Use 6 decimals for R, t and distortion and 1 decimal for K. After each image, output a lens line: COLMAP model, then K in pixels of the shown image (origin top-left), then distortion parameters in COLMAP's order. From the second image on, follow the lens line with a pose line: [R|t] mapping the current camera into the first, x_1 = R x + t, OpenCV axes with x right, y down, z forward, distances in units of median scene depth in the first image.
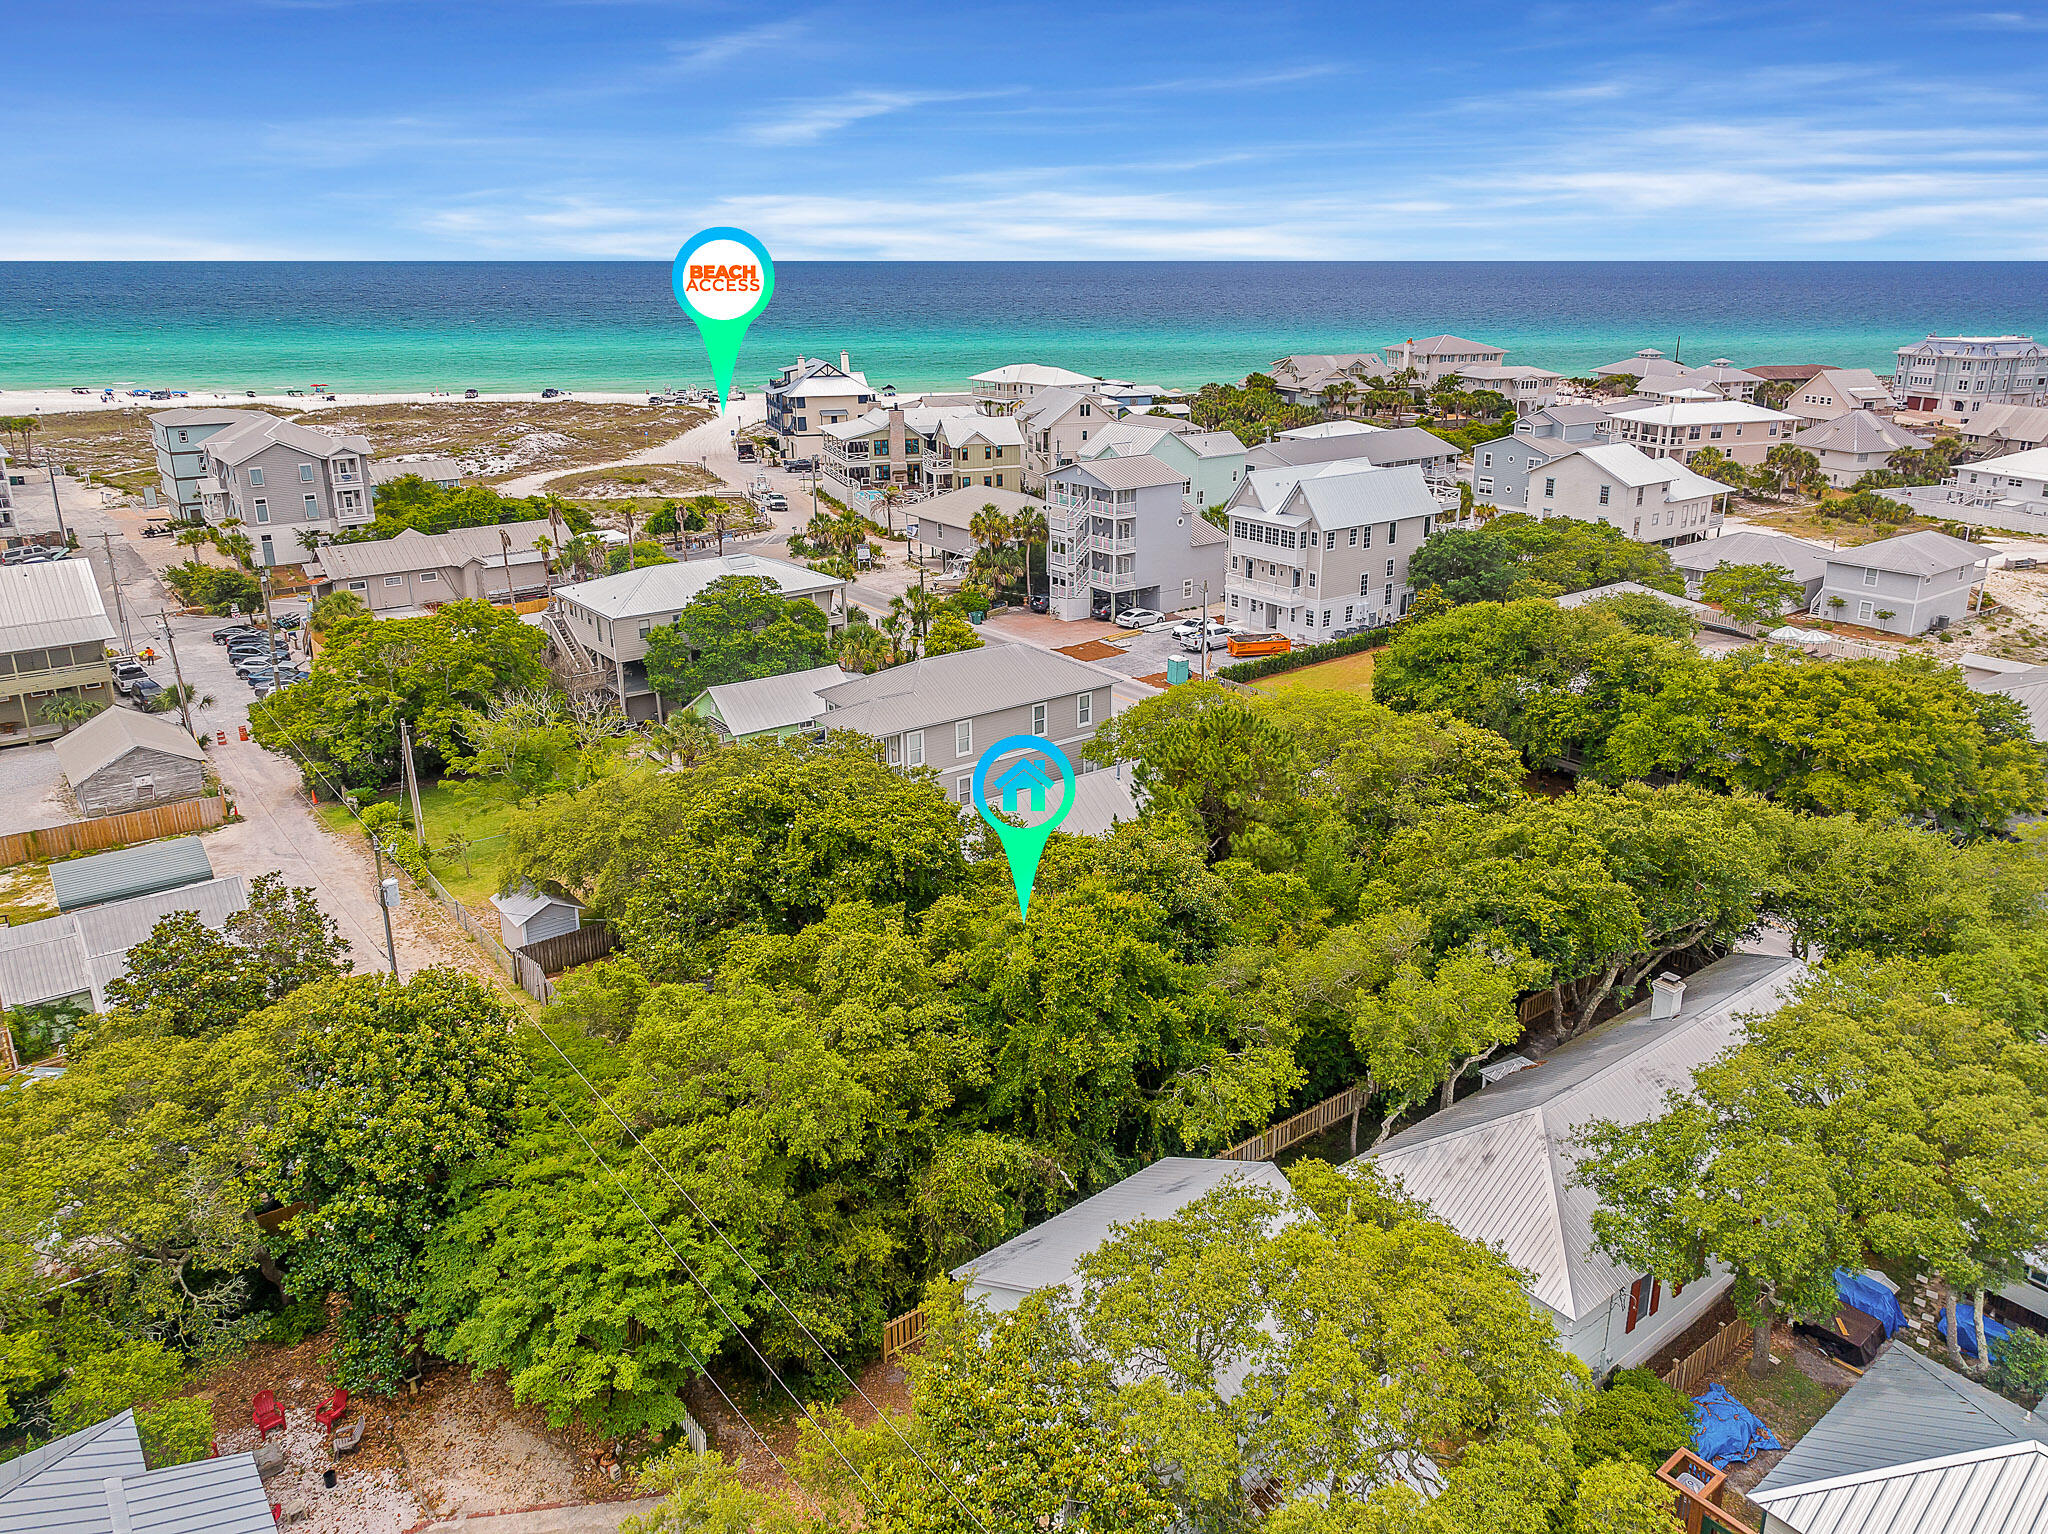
lens RADIAL K [[1444.8, 0, 1023.8], [0, 1444.8, 867.1], [0, 0, 1]] dist [0.009212, 0.000553]
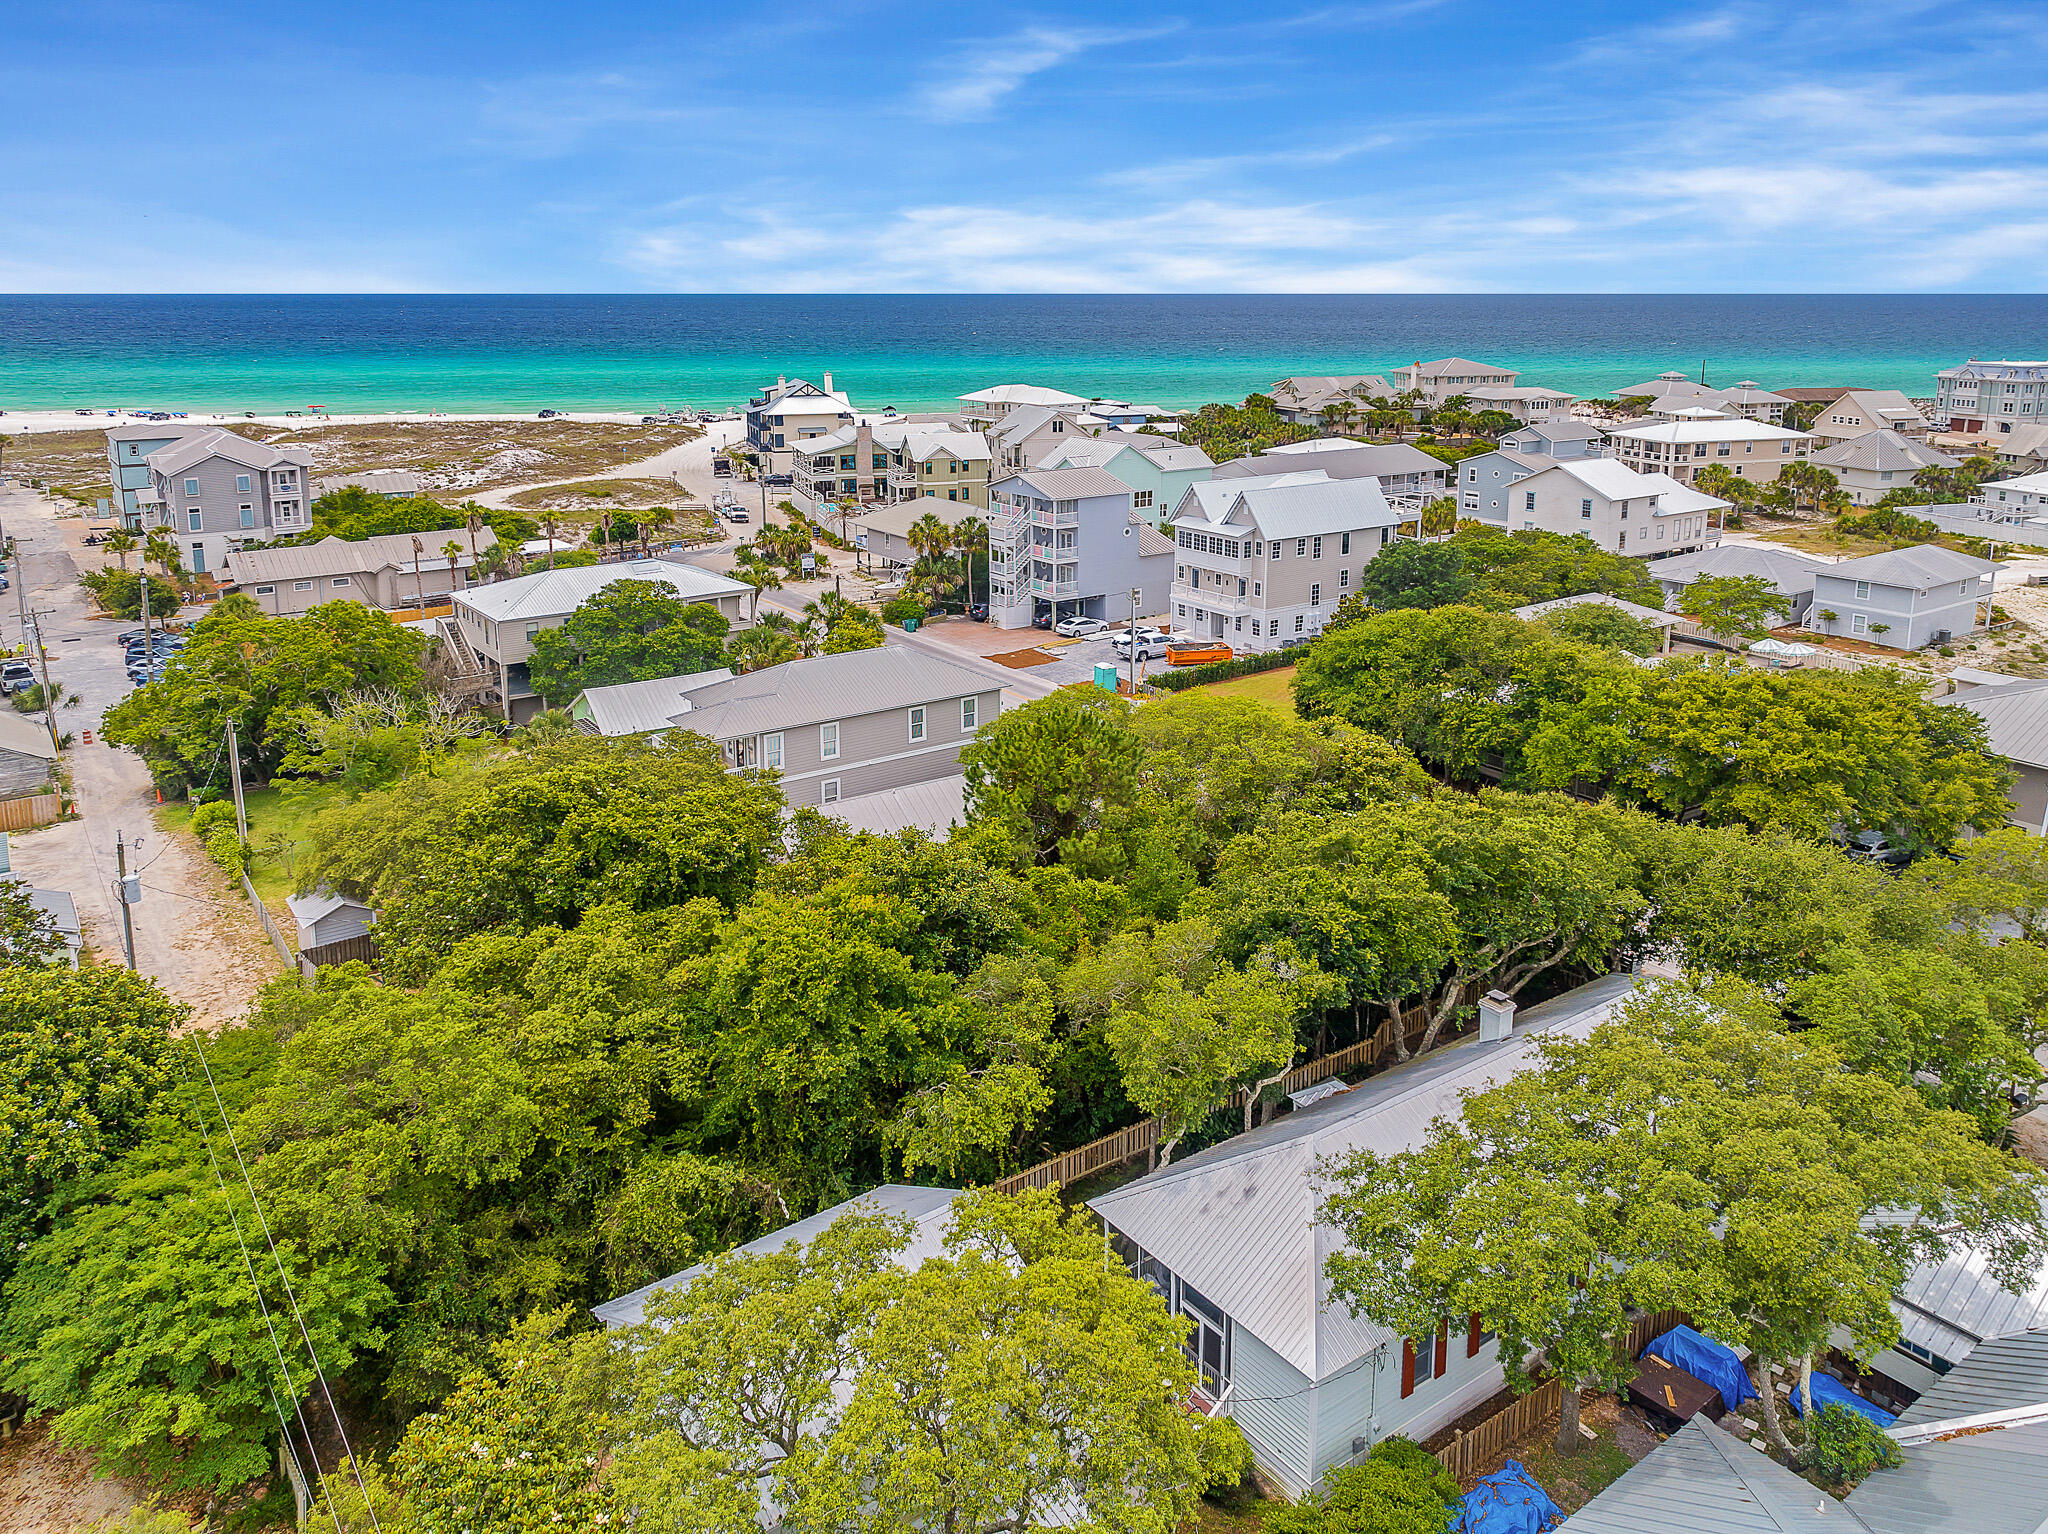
lens RADIAL K [[1458.9, 0, 1023.9], [0, 1458.9, 699.3], [0, 0, 1]] dist [0.006622, -0.000449]
pose [[0.999086, 0.004386, -0.042509, 0.101618], [-0.009771, 0.991812, -0.127330, 0.005318], [0.041602, 0.127629, 0.990949, 0.019177]]
